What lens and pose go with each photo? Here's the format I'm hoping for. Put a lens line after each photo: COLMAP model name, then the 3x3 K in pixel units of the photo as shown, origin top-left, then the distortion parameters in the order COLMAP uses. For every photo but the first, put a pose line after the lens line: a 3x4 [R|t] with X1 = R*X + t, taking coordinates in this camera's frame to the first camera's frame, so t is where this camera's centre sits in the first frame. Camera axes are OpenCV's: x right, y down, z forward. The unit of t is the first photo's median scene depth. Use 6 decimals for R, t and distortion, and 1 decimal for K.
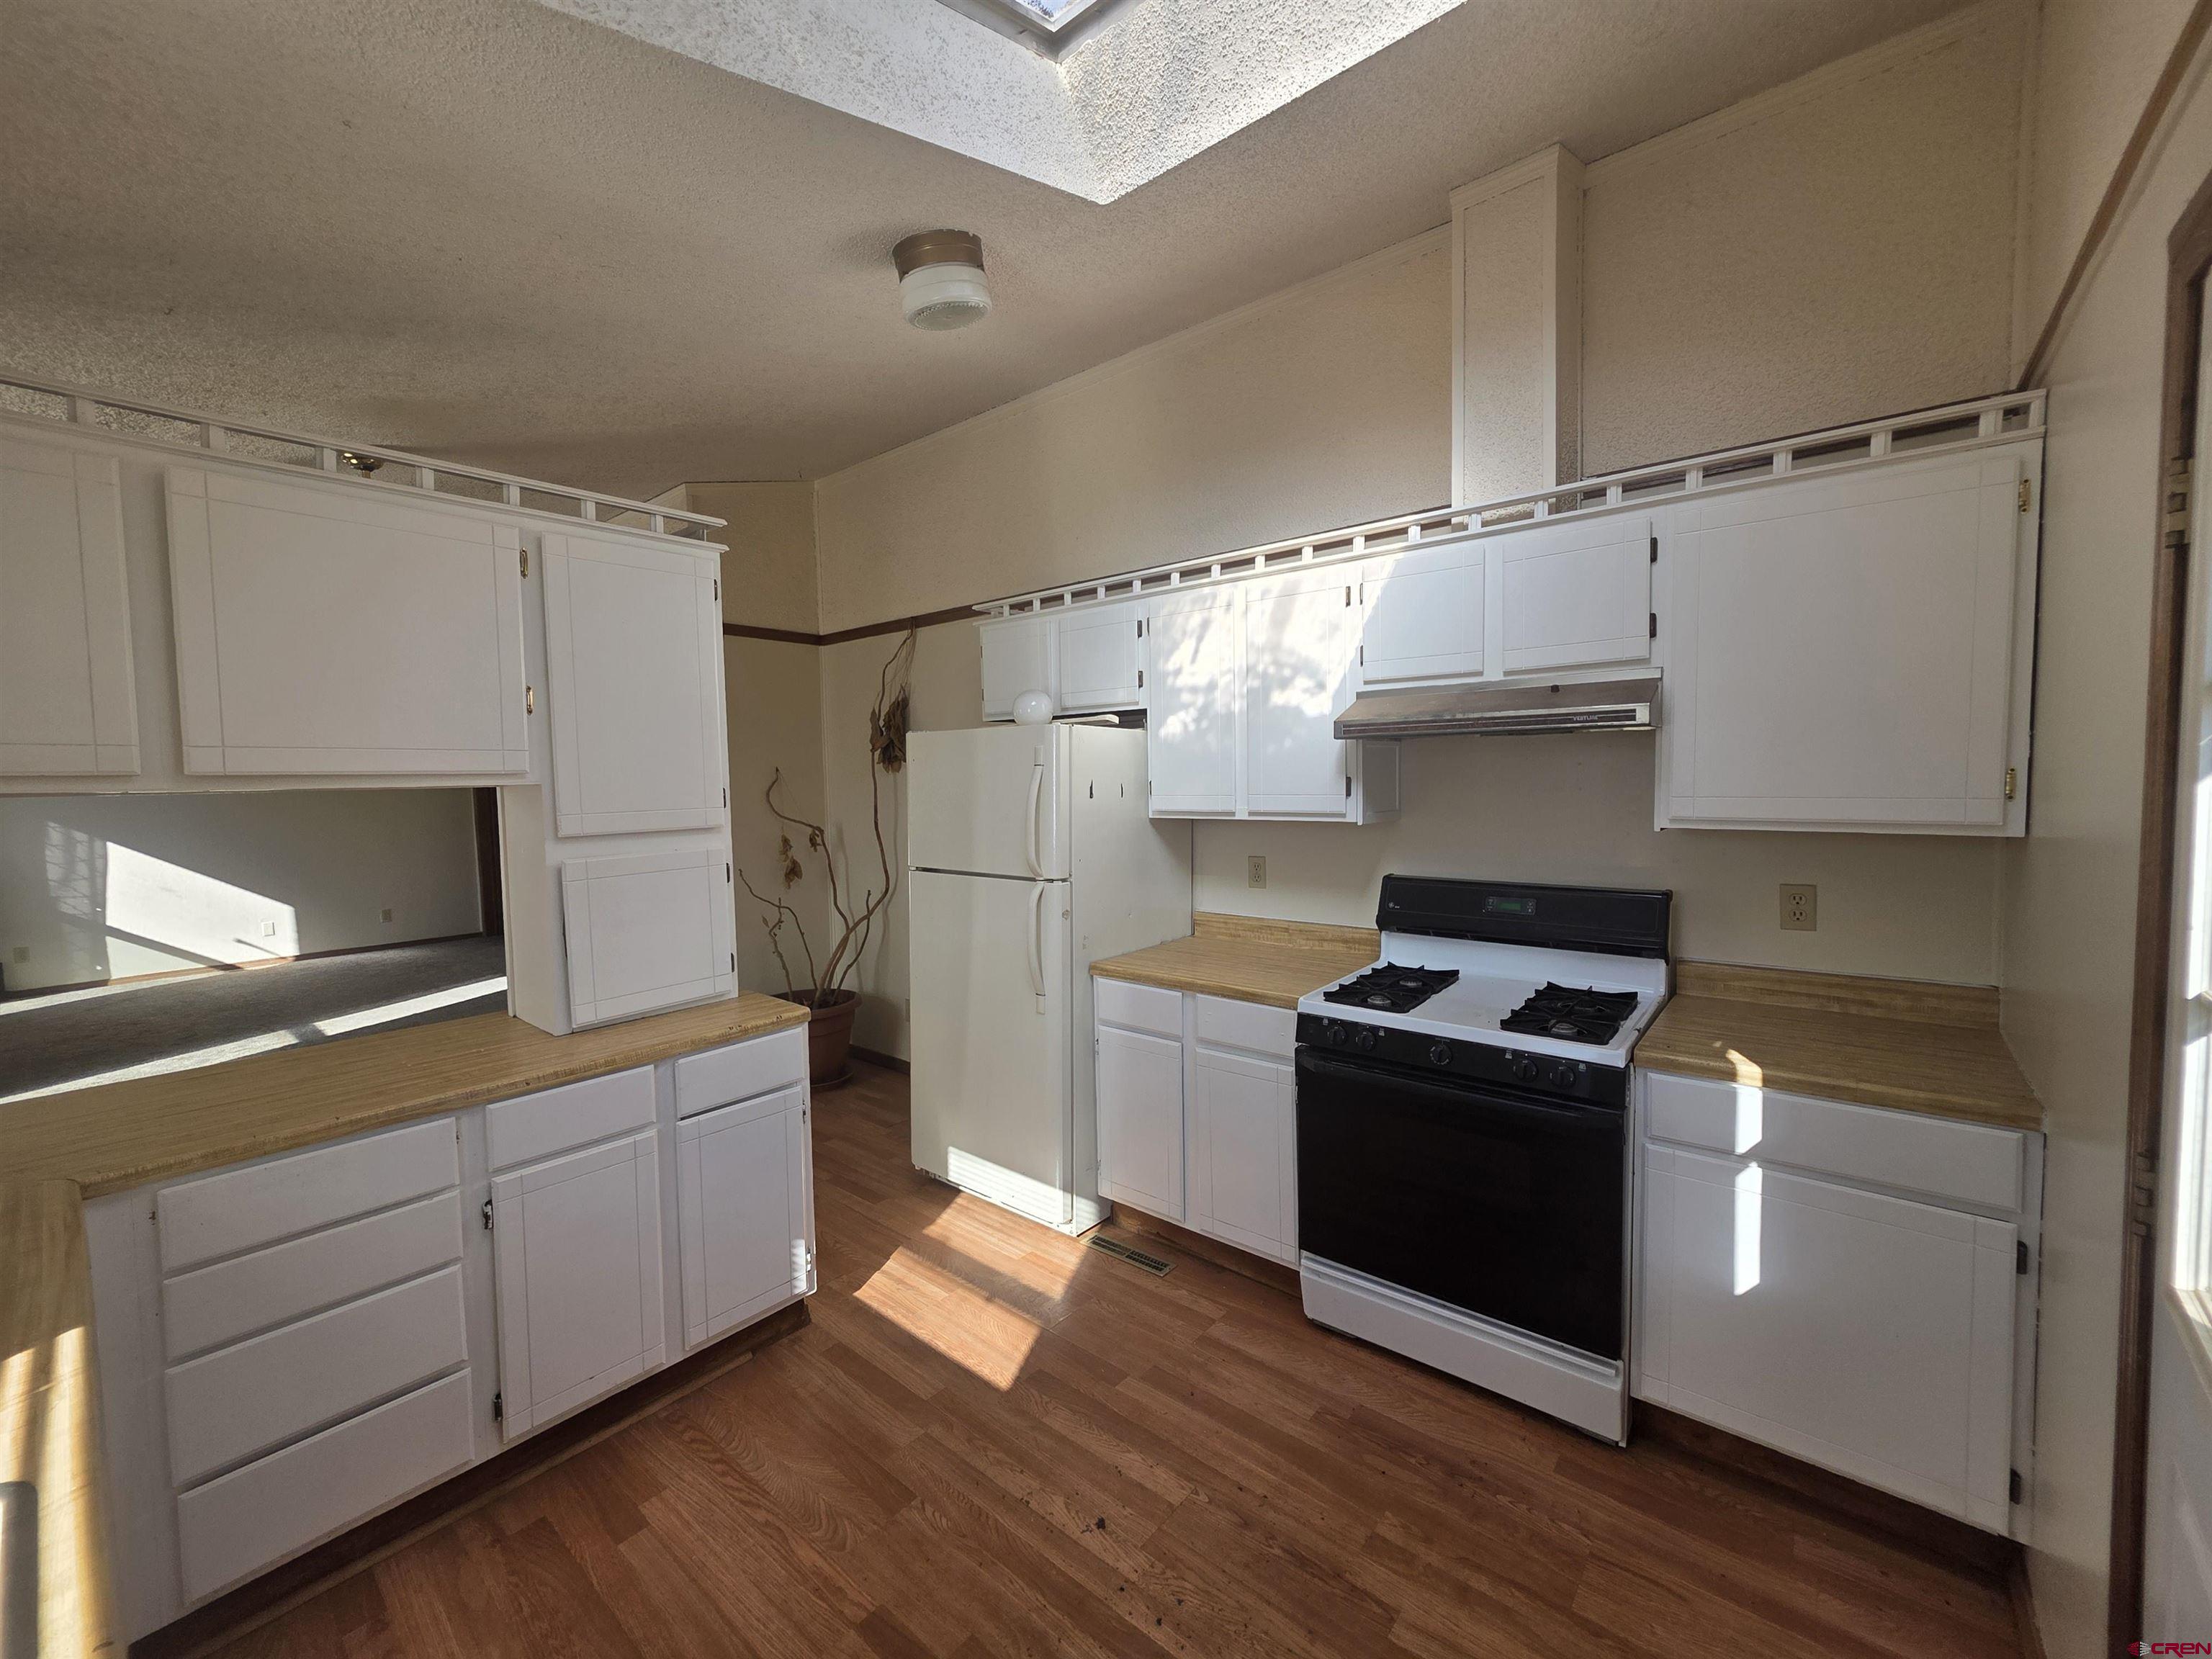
lens RADIAL K [[888.1, 0, 1099.2], [0, 888.1, 821.6], [0, 0, 1]] dist [0.000658, 0.000108]
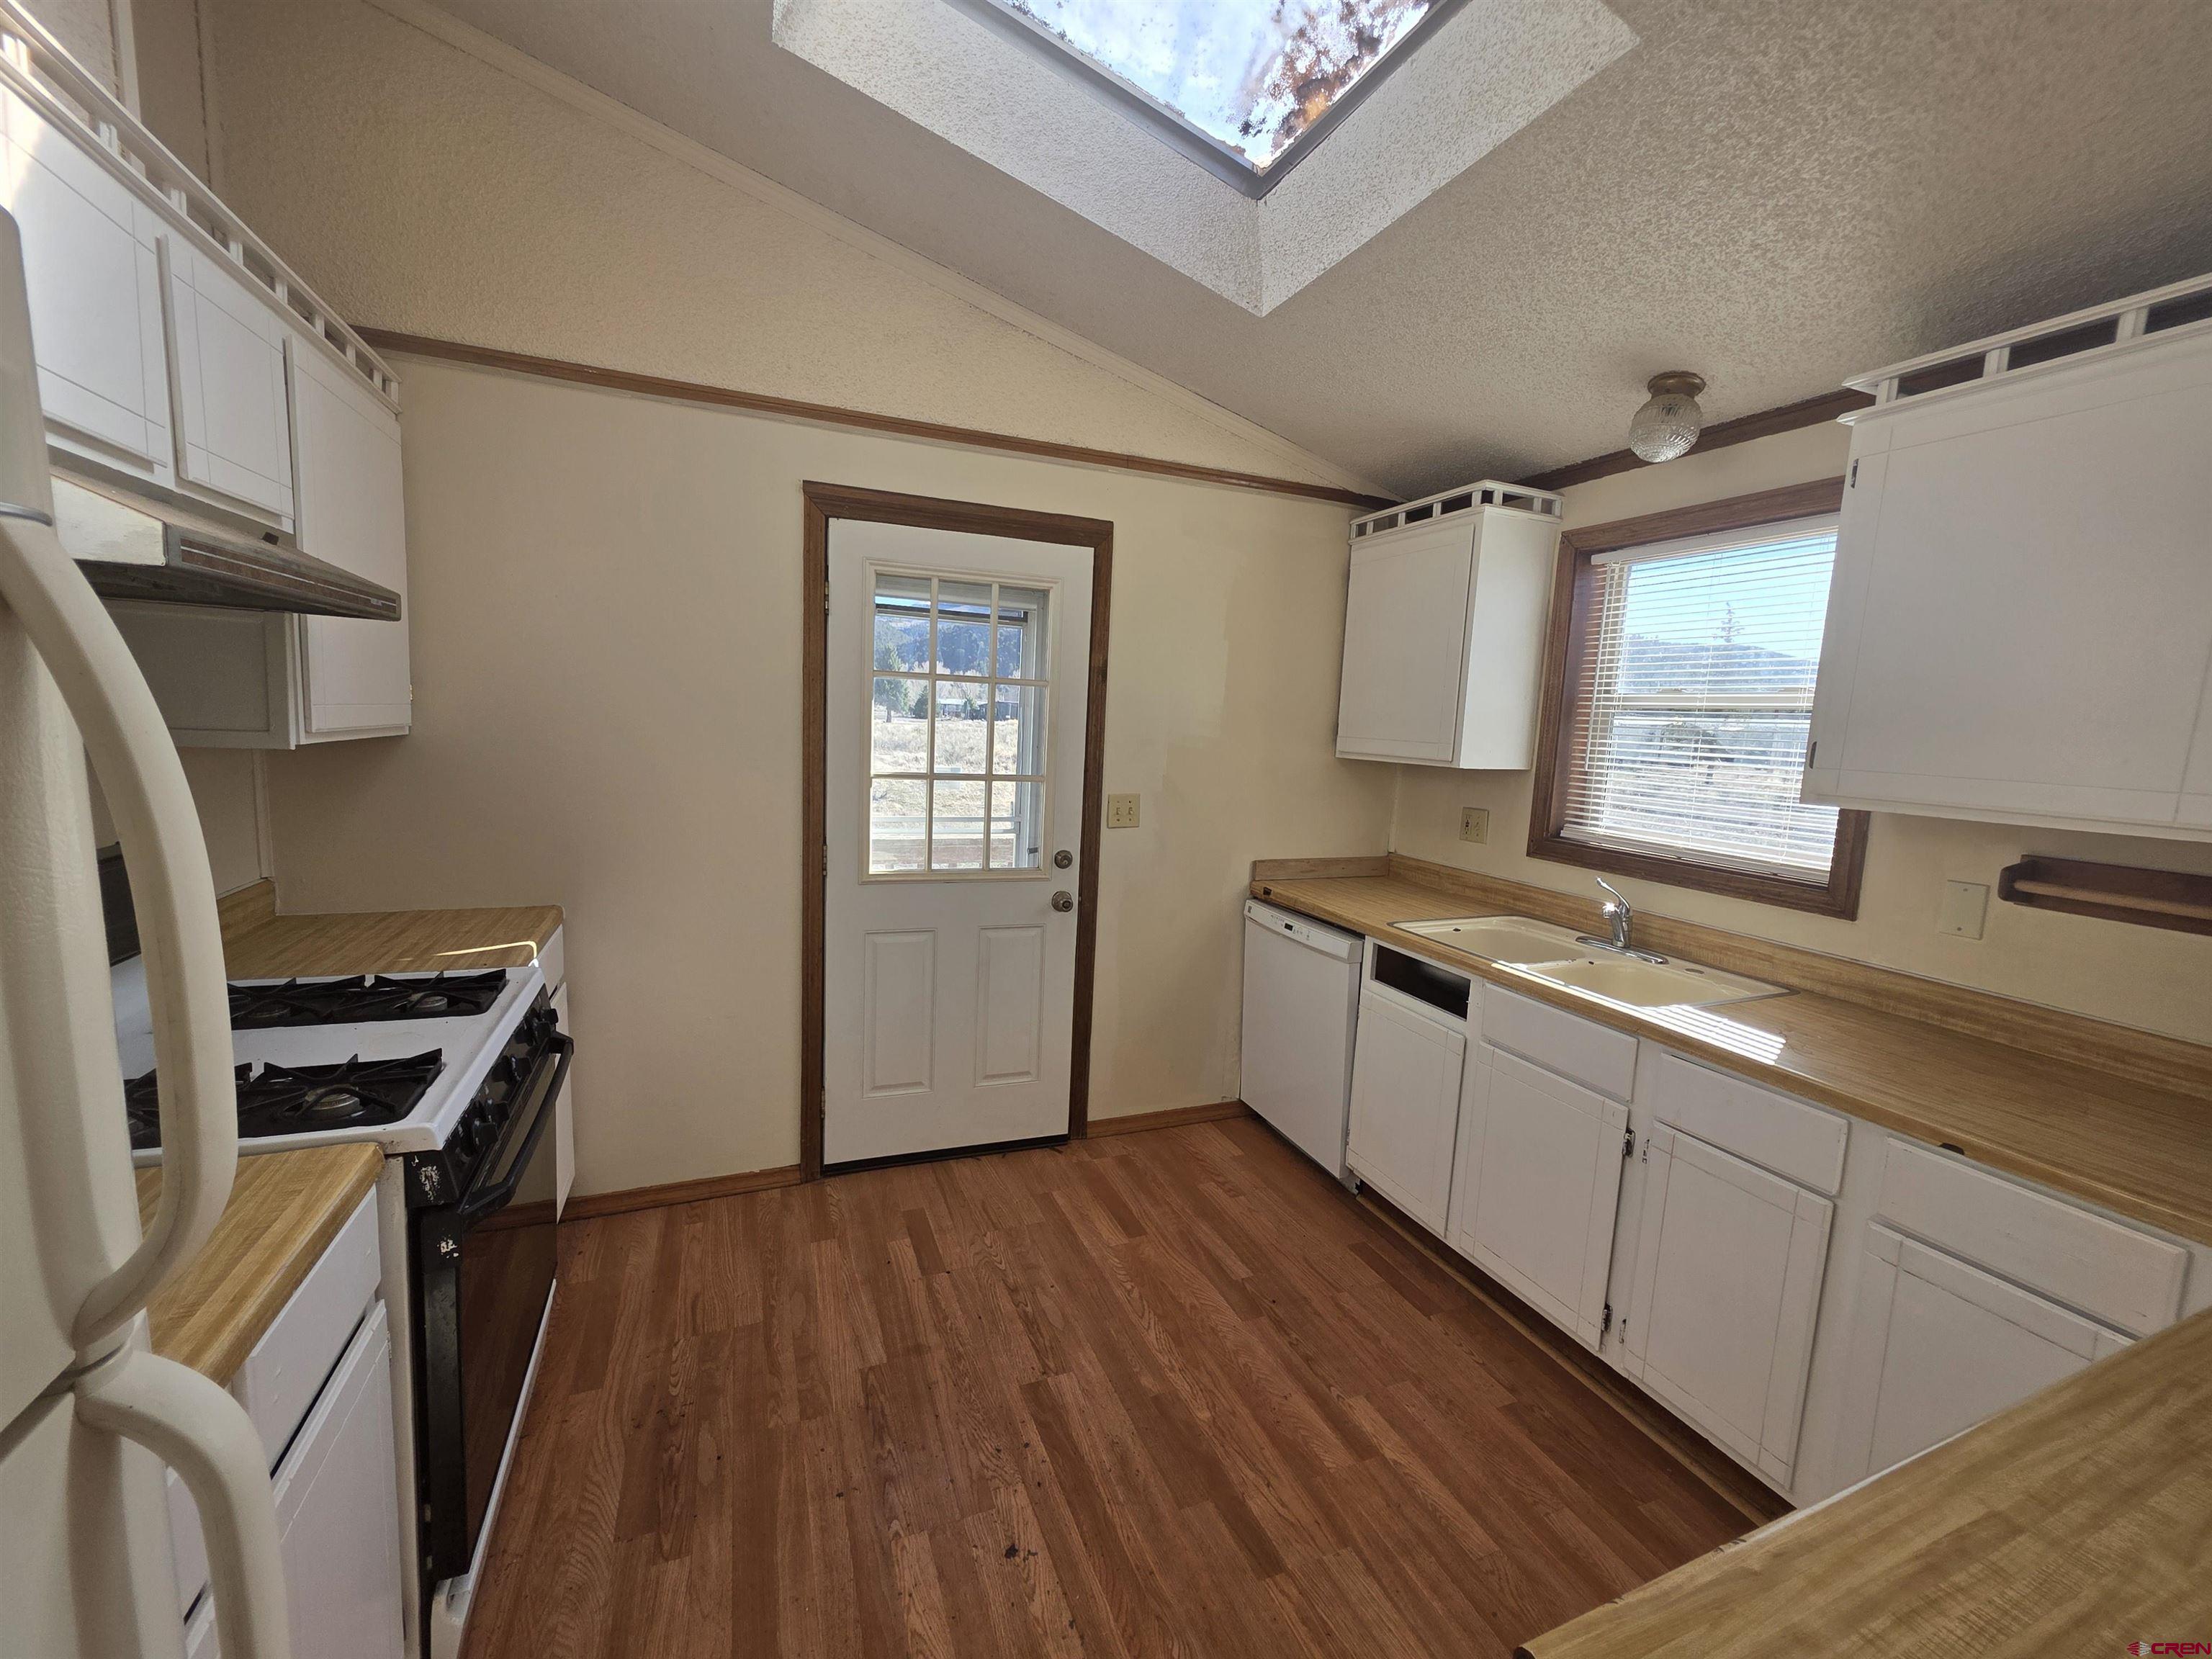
lens RADIAL K [[888.1, 0, 1109.3], [0, 888.1, 822.0], [0, 0, 1]] dist [0.000658, 0.000108]
pose [[-0.889363, -0.078961, 0.450332, -0.425220], [-0.001411, 0.985443, 0.170000, -0.072147], [-0.457200, 0.150556, -0.876528, 1.628413]]
